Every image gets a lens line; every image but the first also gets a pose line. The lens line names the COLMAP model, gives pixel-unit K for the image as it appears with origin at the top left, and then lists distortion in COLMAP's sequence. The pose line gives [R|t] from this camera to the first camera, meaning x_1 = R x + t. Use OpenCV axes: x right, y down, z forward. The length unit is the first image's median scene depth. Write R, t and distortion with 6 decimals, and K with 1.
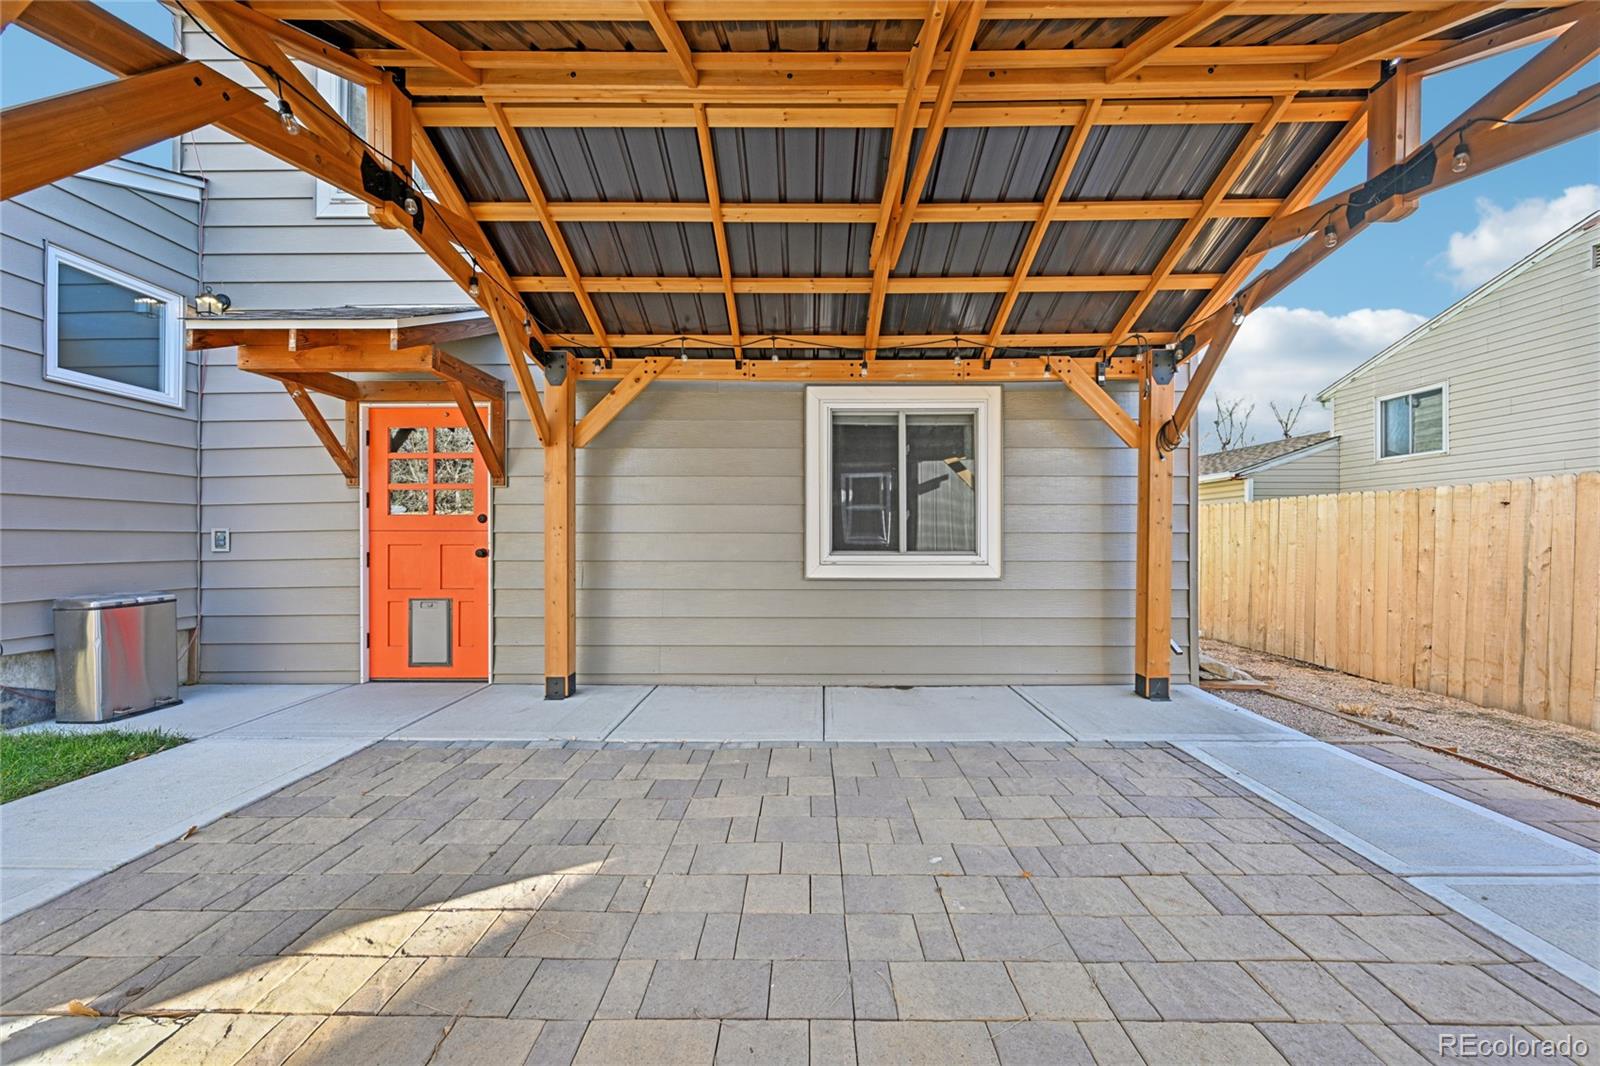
lens RADIAL K [[625.4, 0, 803.3], [0, 625.4, 539.8], [0, 0, 1]] dist [-0.001217, -0.000211]
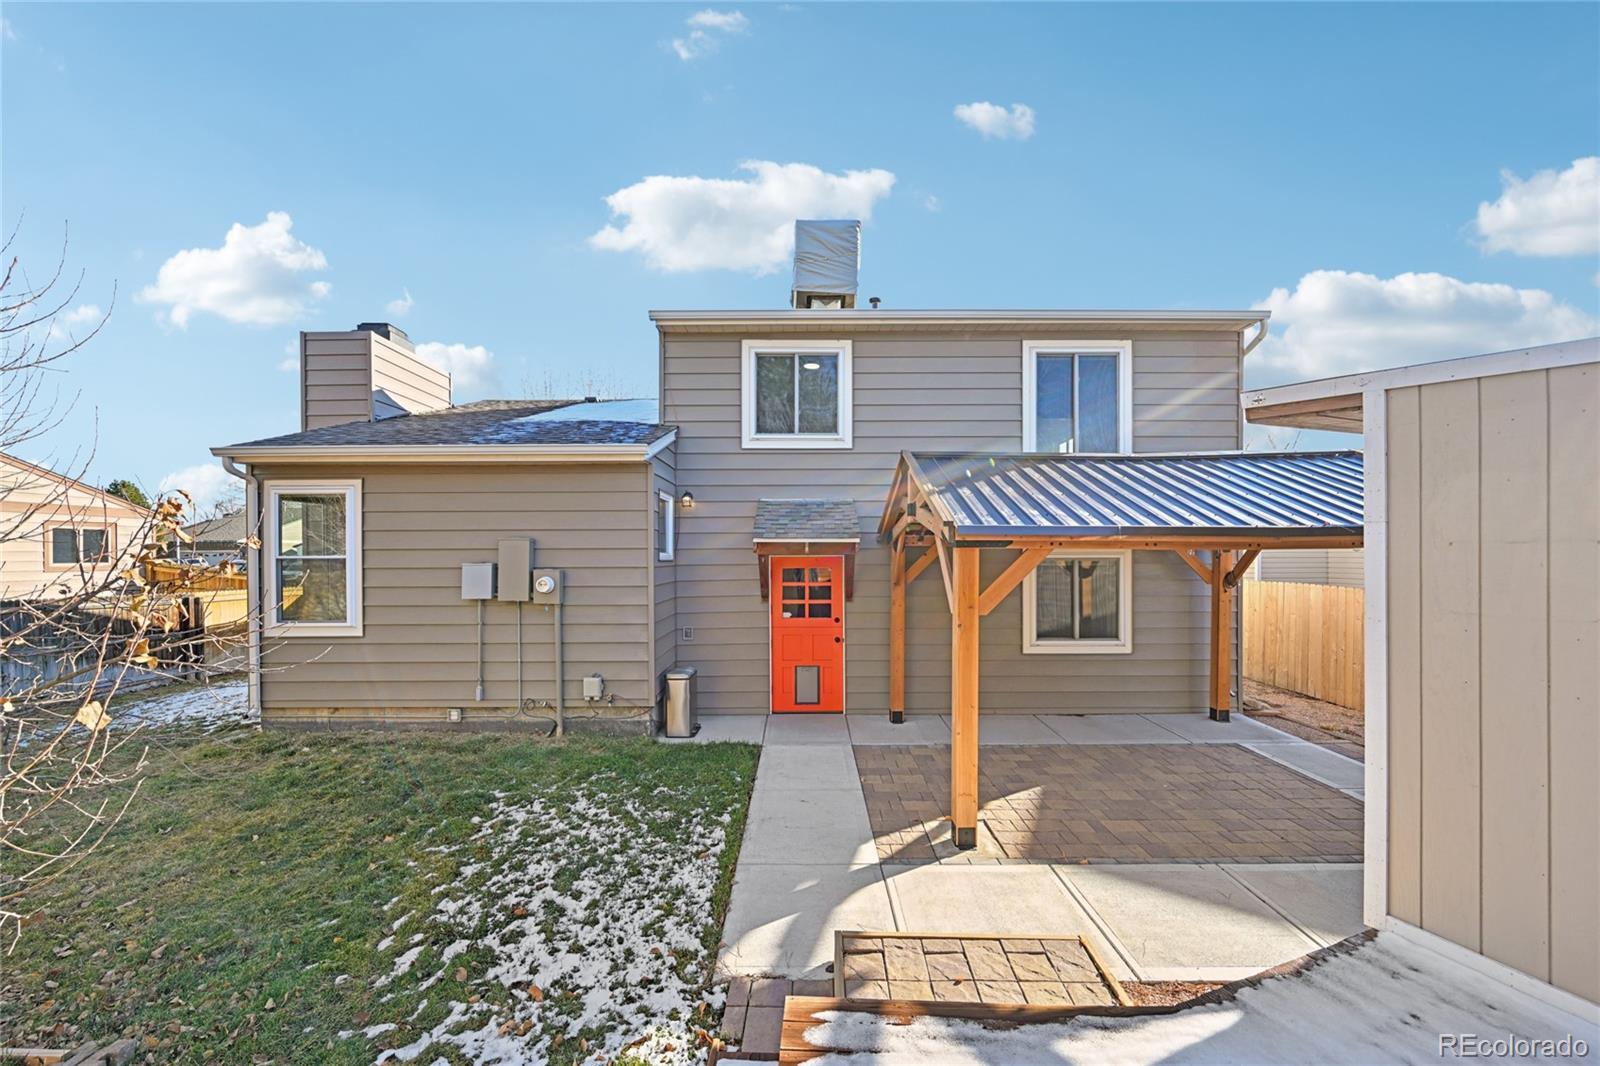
lens RADIAL K [[625.4, 0, 807.2], [0, 625.4, 557.0], [0, 0, 1]] dist [-0.001217, -0.000211]
pose [[0.999957, -0.003350, 0.008624, -0.650877], [0.003318, 0.999988, 0.003711, -0.232889], [-0.008636, -0.003682, 0.999956, -0.803874]]
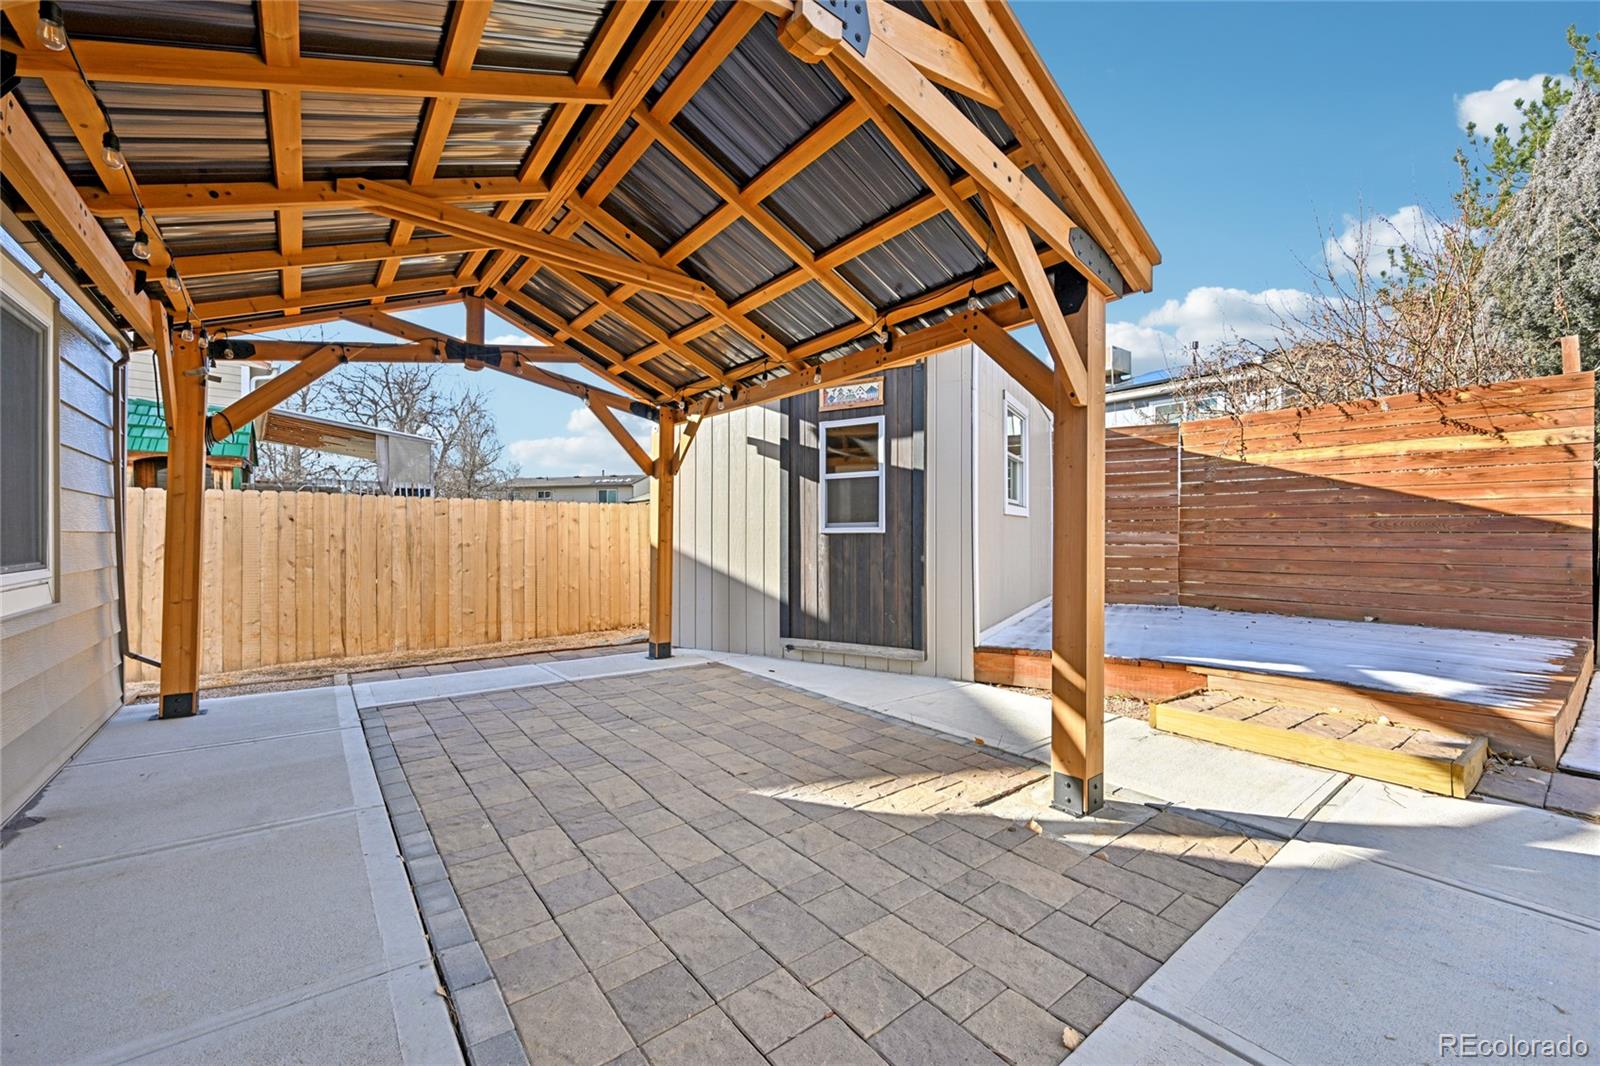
lens RADIAL K [[625.4, 0, 804.8], [0, 625.4, 530.0], [0, 0, 1]] dist [-0.001217, -0.000211]
pose [[-0.624344, 0.004472, 0.781136, -0.693995], [0.001988, 0.999989, -0.004137, -0.010605], [-0.781147, -0.001030, -0.624347, 0.839848]]
